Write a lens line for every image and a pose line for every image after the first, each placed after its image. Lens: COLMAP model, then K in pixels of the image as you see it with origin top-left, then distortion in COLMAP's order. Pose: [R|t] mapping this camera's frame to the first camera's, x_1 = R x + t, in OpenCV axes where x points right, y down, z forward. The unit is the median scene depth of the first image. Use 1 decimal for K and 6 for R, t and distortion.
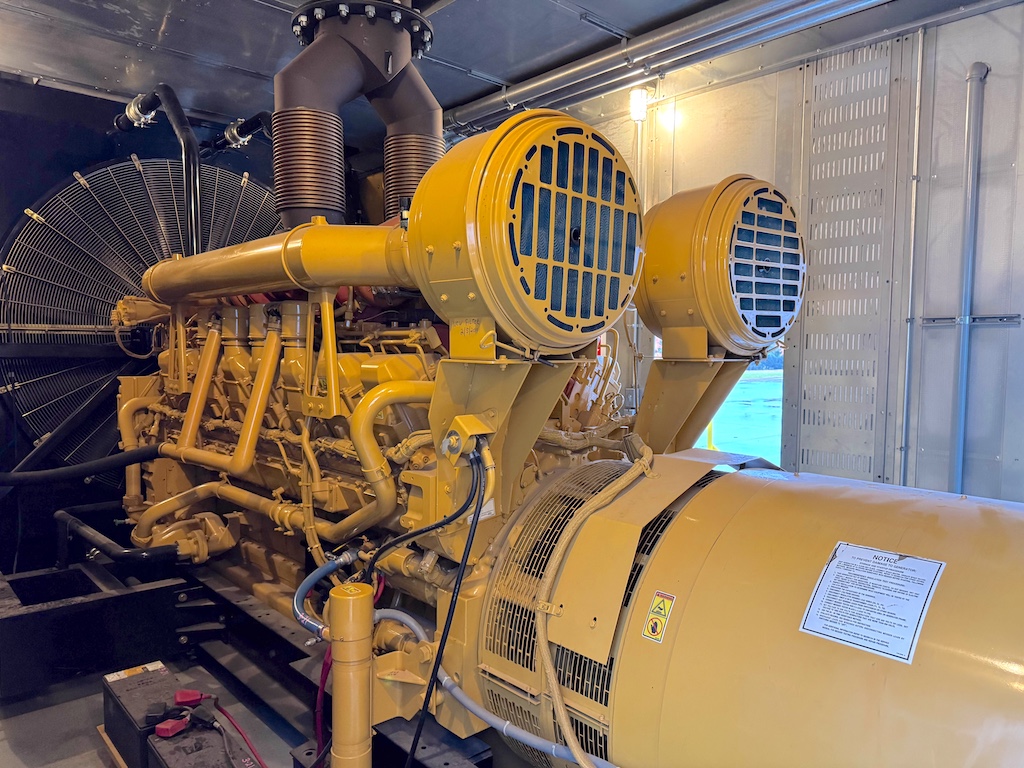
lens RADIAL K [[715.2, 0, 509.1], [0, 715.2, 388.8], [0, 0, 1]] dist [0.052950, -0.067292]
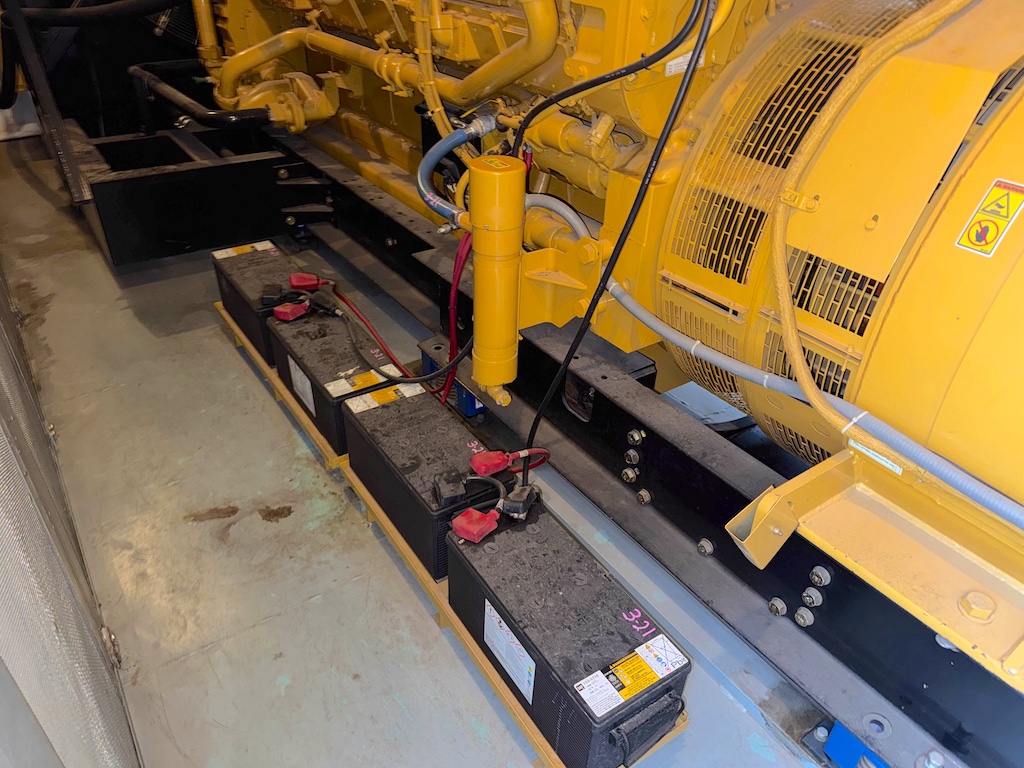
lens RADIAL K [[715.2, 0, 509.1], [0, 715.2, 388.8], [0, 0, 1]] dist [0.052950, -0.067292]
pose [[0.991033, 0.086203, -0.102089, -0.090442], [-0.022507, 0.860834, 0.508387, 0.083405], [0.131706, -0.501531, 0.855056, 0.205532]]
